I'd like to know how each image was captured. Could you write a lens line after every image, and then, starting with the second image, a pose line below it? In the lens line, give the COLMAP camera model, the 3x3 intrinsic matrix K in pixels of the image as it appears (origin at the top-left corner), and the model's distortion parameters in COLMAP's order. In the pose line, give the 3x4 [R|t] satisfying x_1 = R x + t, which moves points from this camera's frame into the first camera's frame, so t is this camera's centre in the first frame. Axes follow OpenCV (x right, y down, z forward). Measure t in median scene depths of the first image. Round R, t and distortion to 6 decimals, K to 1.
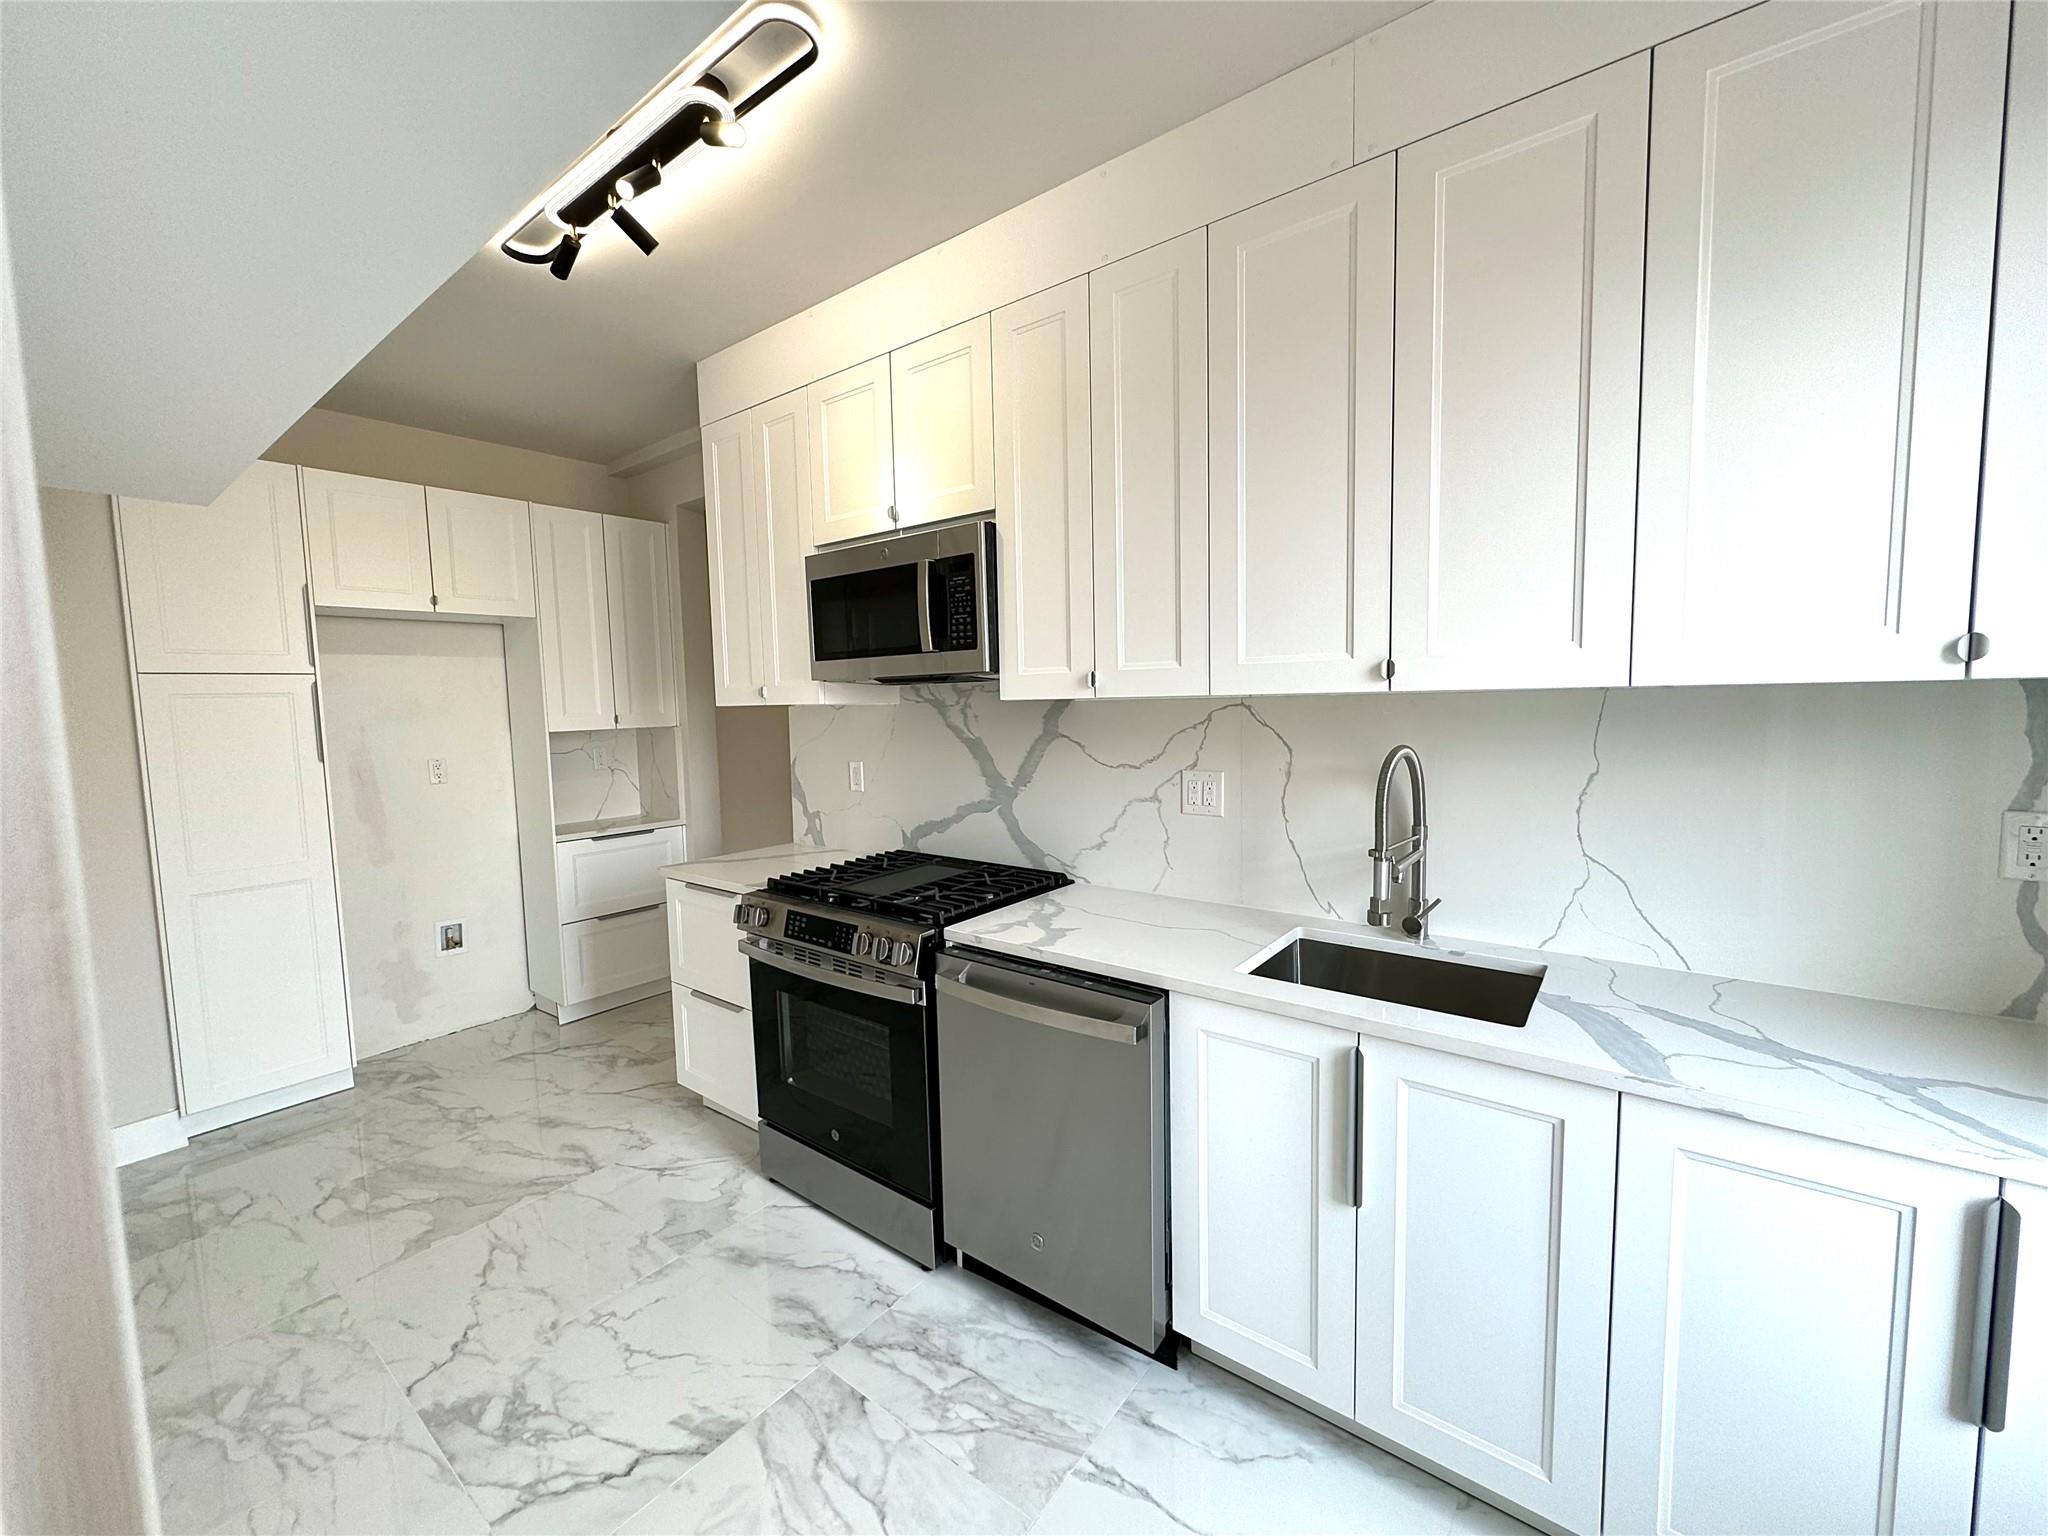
lens RADIAL K [[820.4, 0, 1024.0], [0, 820.4, 768.0], [0, 0, 1]] dist [0.001526, -0.000138]
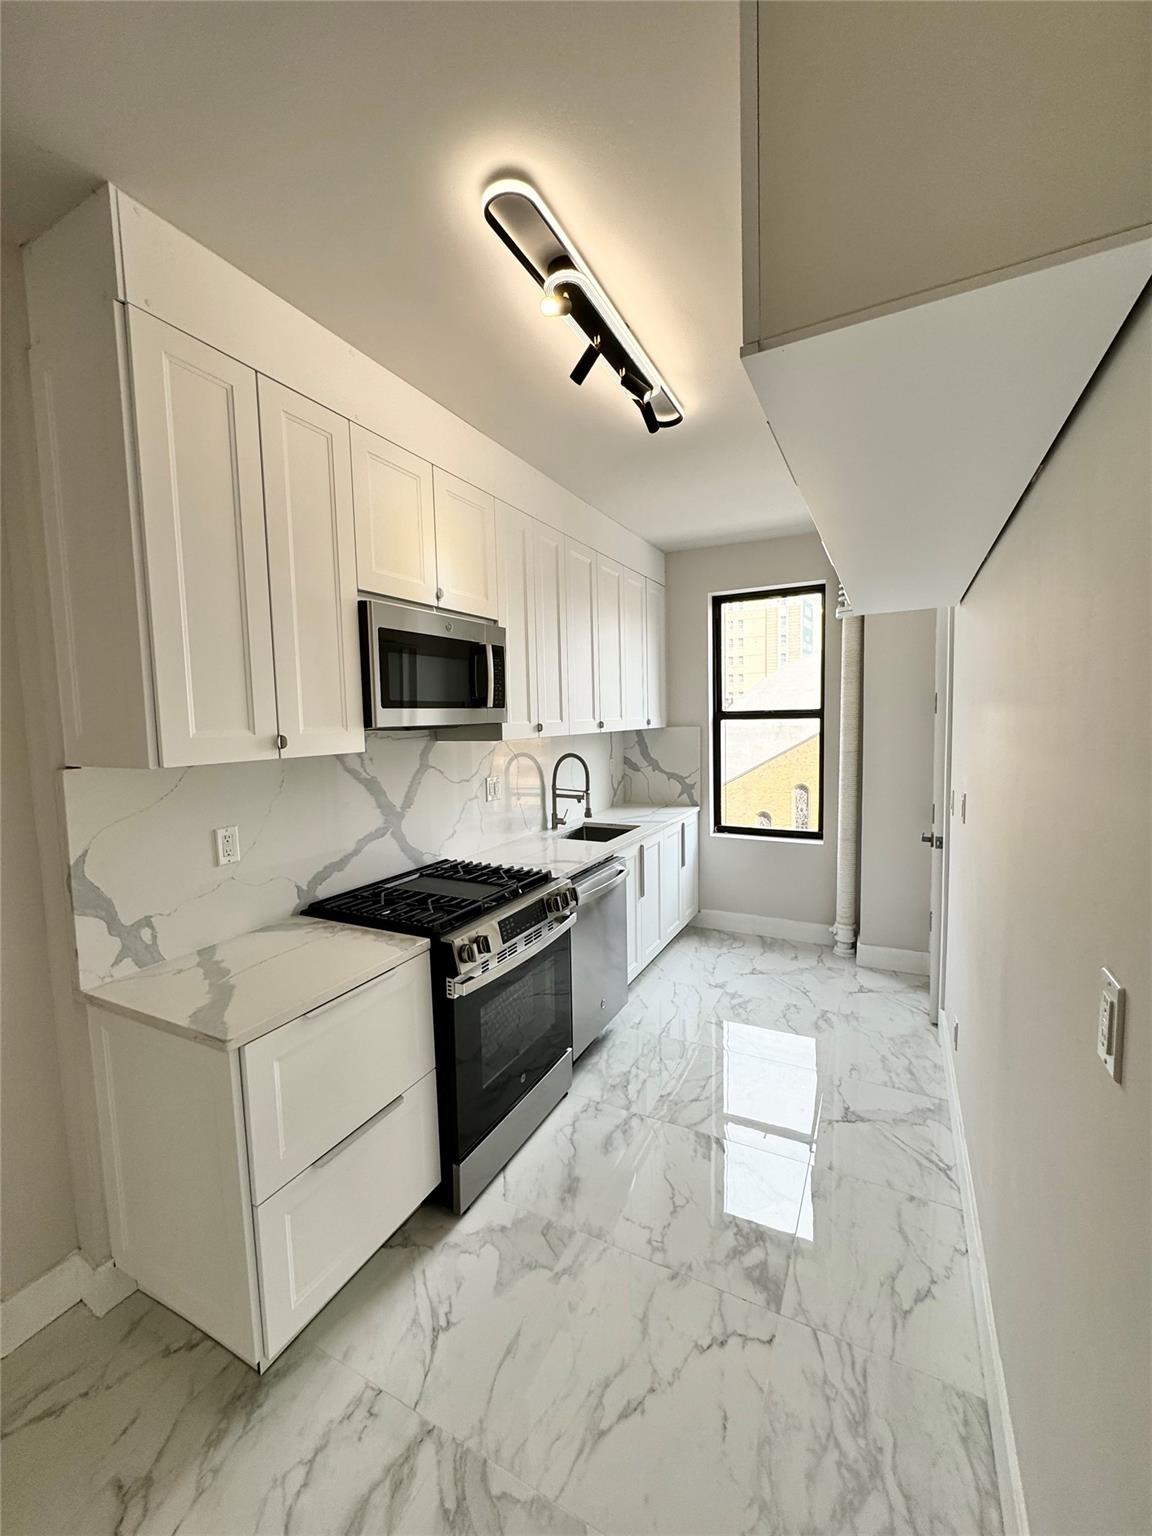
lens RADIAL K [[615.3, 0, 576.0], [0, 615.3, 768.0], [0, 0, 1]] dist [0.001526, -0.000138]
pose [[-0.184476, -0.055751, 0.981254, -1.121109], [0.109693, 0.990984, 0.076926, -0.097746], [-0.976696, 0.121828, -0.176697, 0.988549]]
